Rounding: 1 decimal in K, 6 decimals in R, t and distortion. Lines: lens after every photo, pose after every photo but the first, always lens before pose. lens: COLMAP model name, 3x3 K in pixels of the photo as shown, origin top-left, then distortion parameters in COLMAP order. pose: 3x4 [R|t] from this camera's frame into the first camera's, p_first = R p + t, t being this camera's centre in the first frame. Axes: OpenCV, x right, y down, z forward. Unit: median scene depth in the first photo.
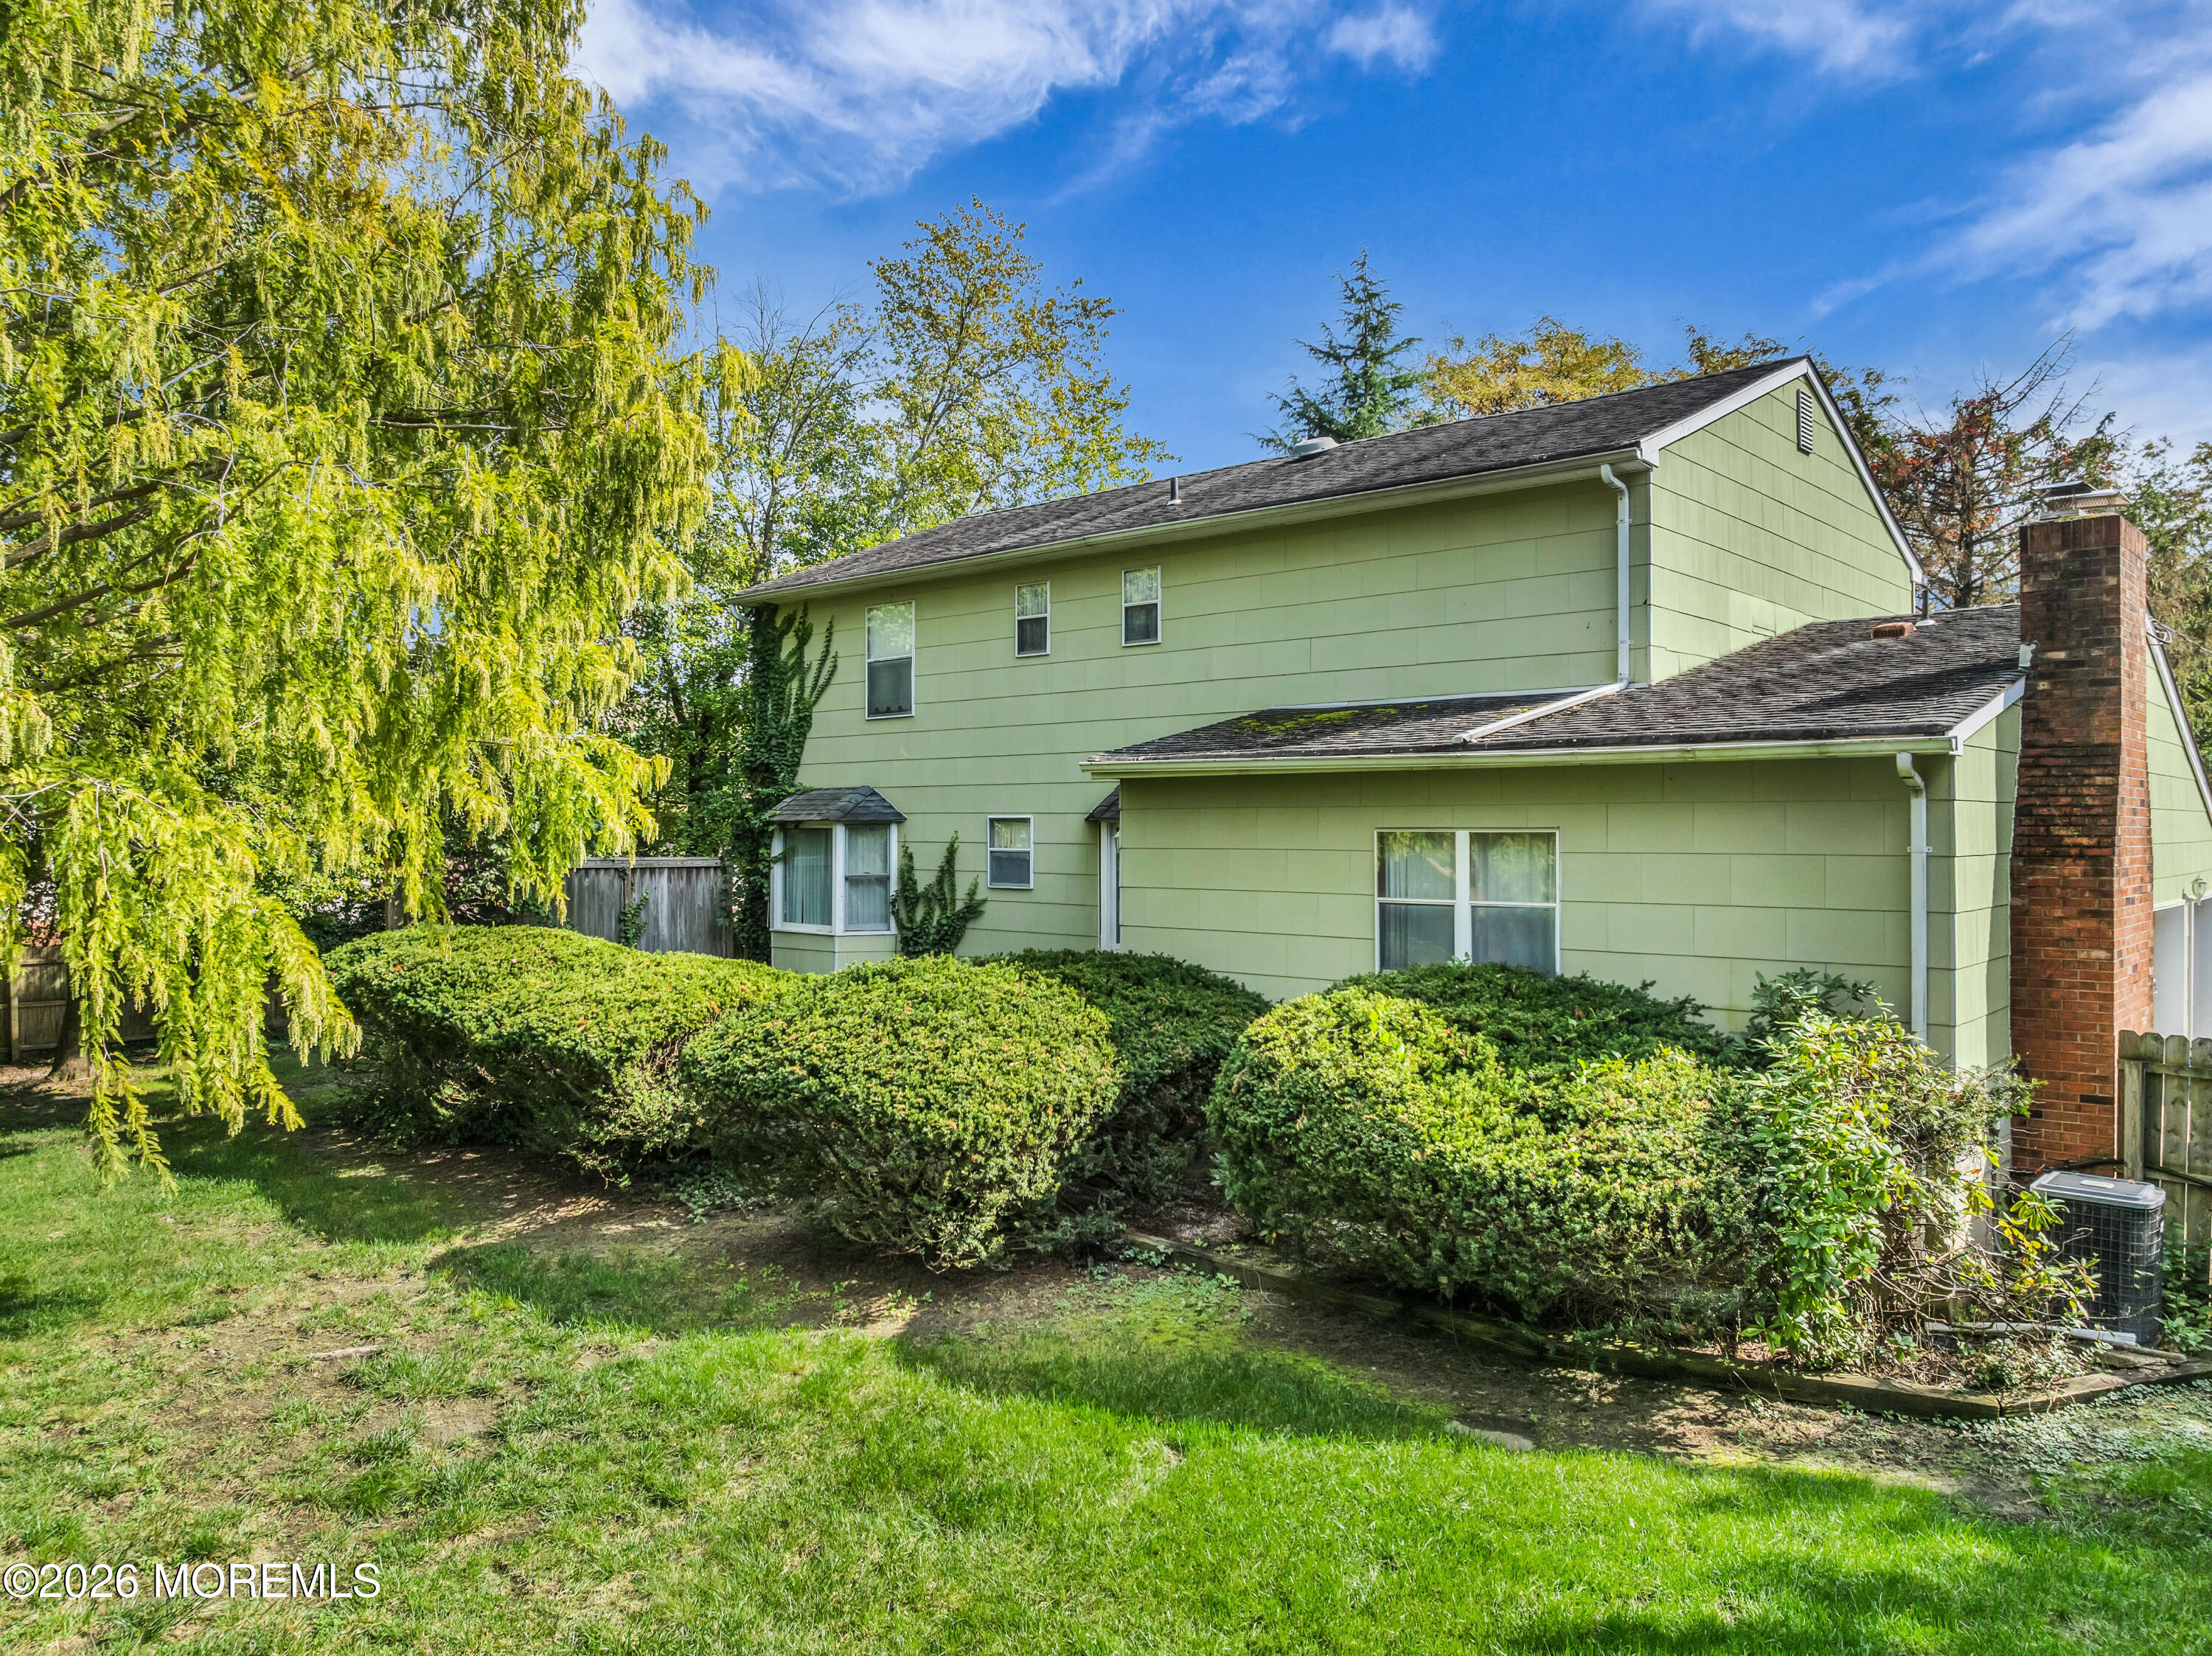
lens RADIAL K [[1562.9, 0, 1104.2], [0, 1562.9, 826.4], [0, 0, 1]] dist [-0.030297, 0.006742]
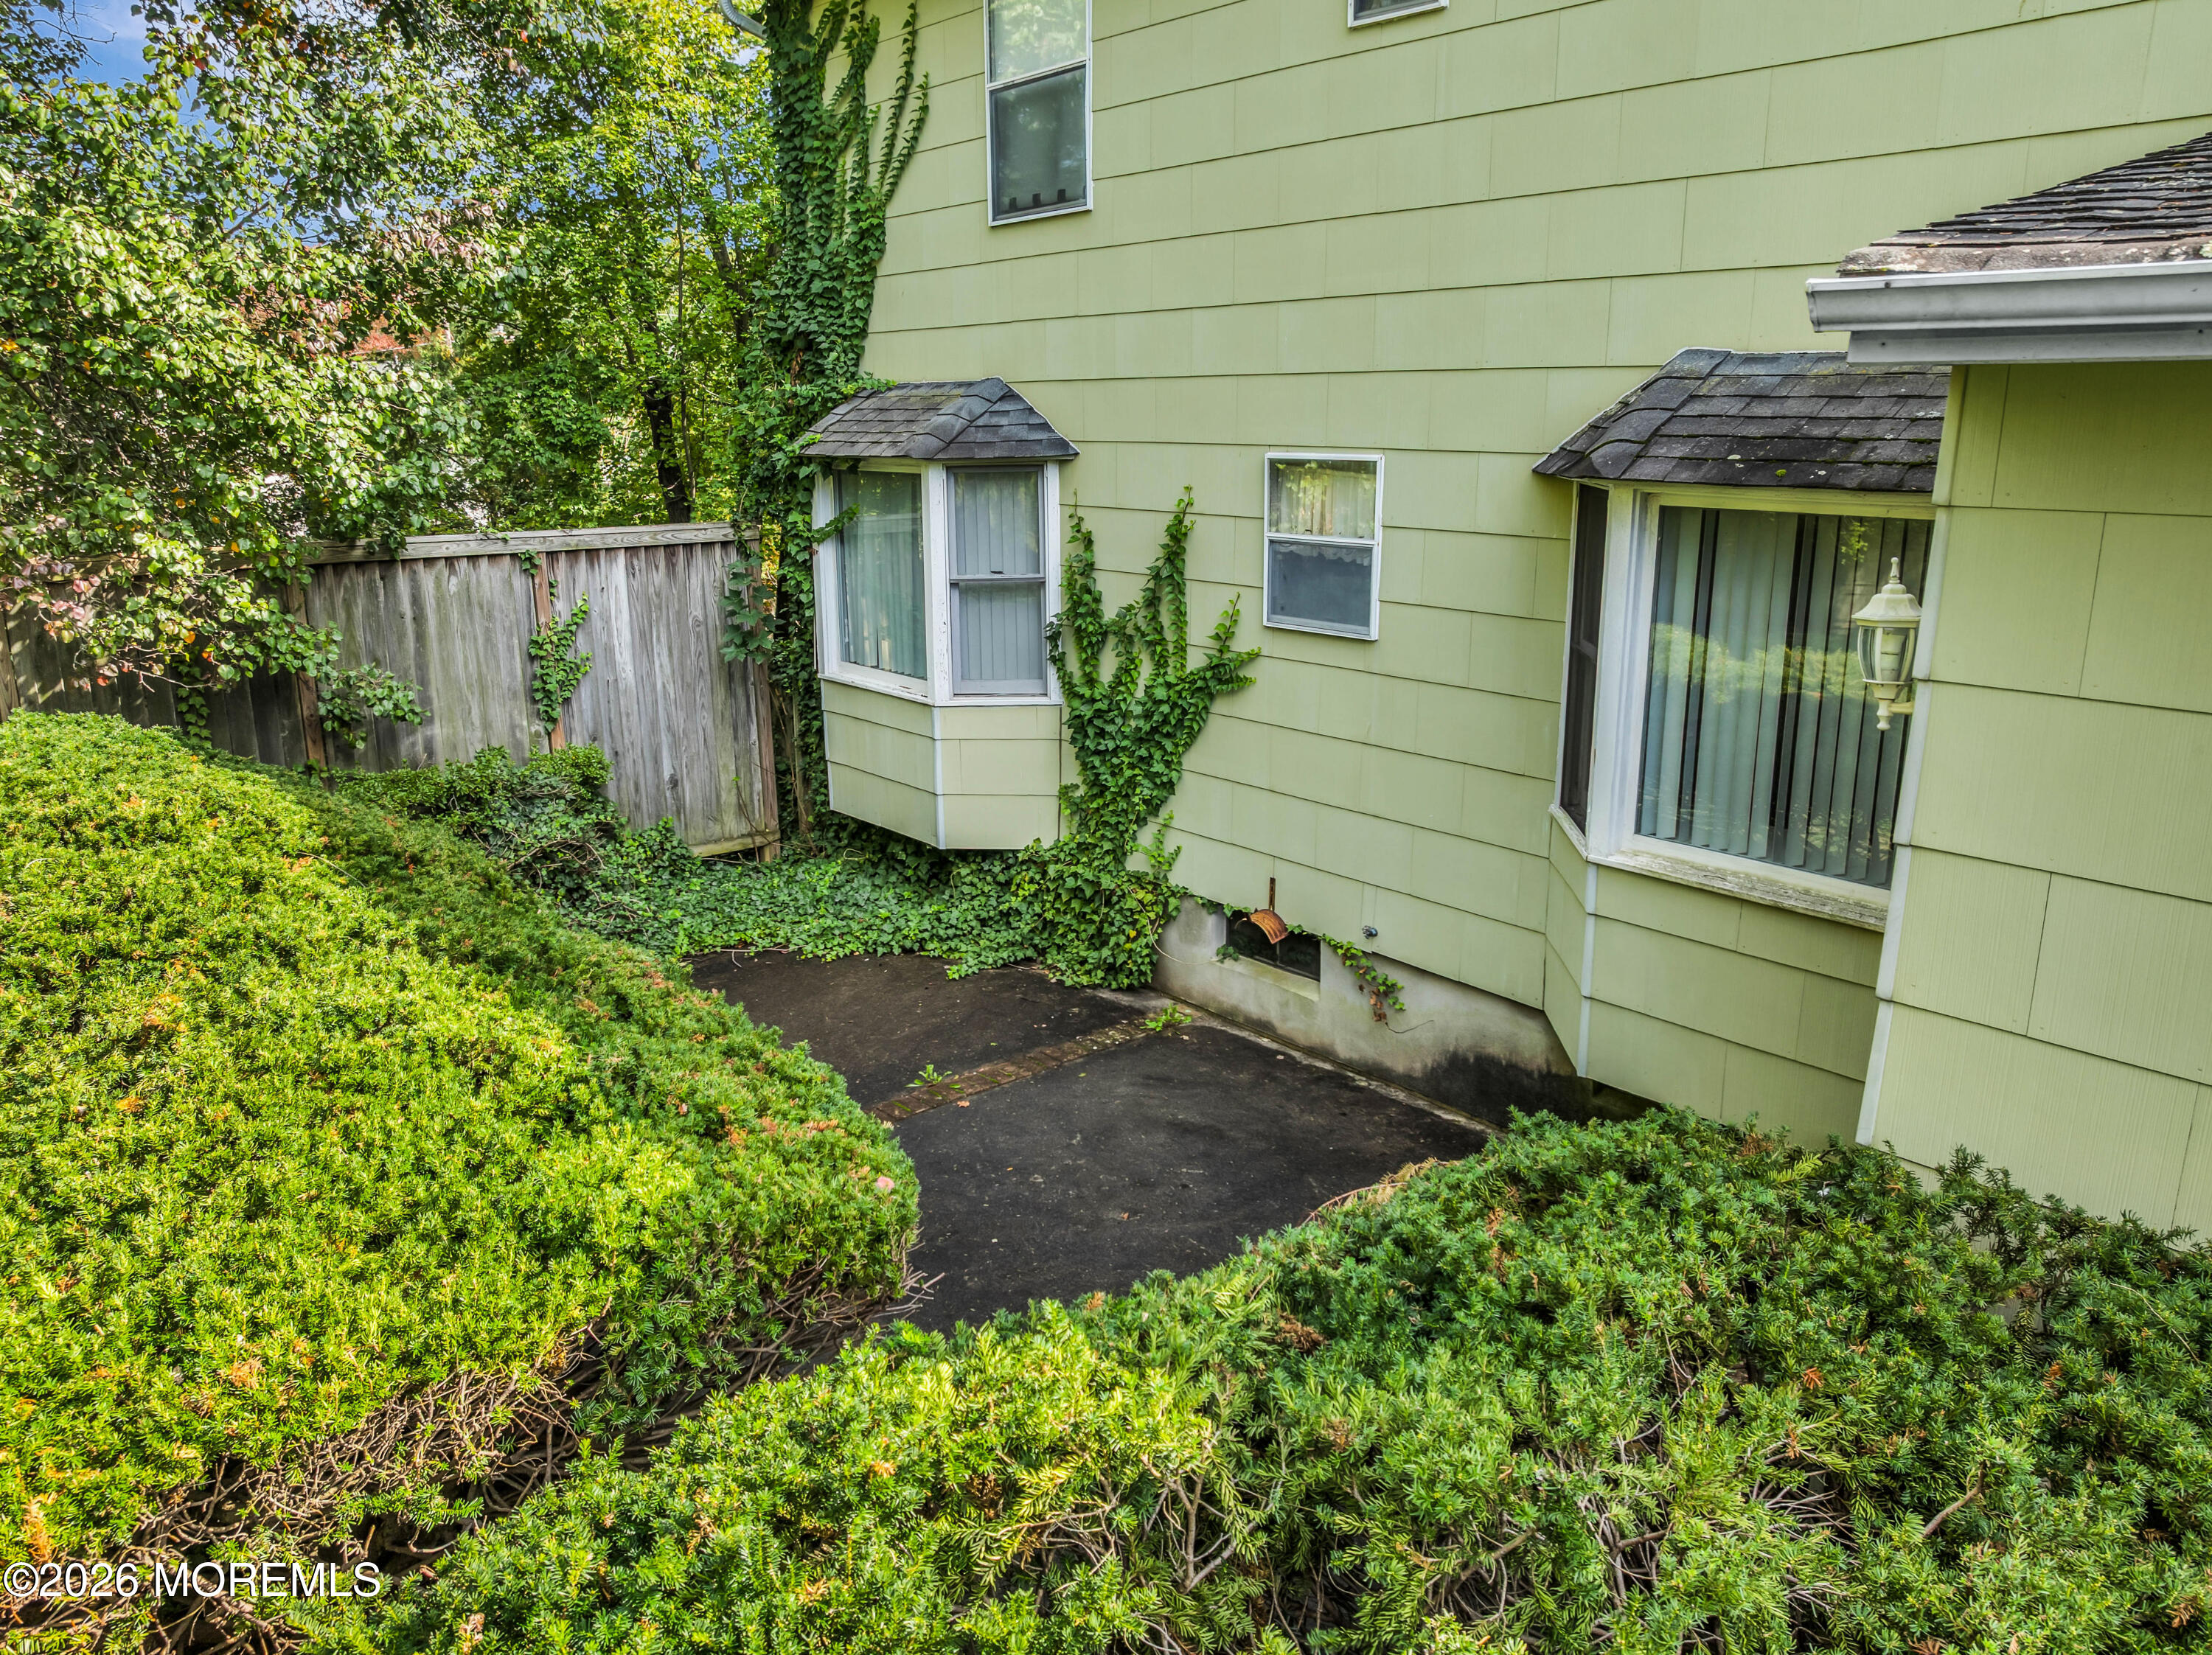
lens RADIAL K [[1562.7, 0, 1112.8], [0, 1562.7, 819.7], [0, 0, 1]] dist [-0.030297, 0.006742]
pose [[0.990816, 0.029313, -0.132000, -0.053476], [0.005142, 0.967344, 0.253415, -0.016520], [0.135118, -0.251766, 0.958309, 0.534644]]
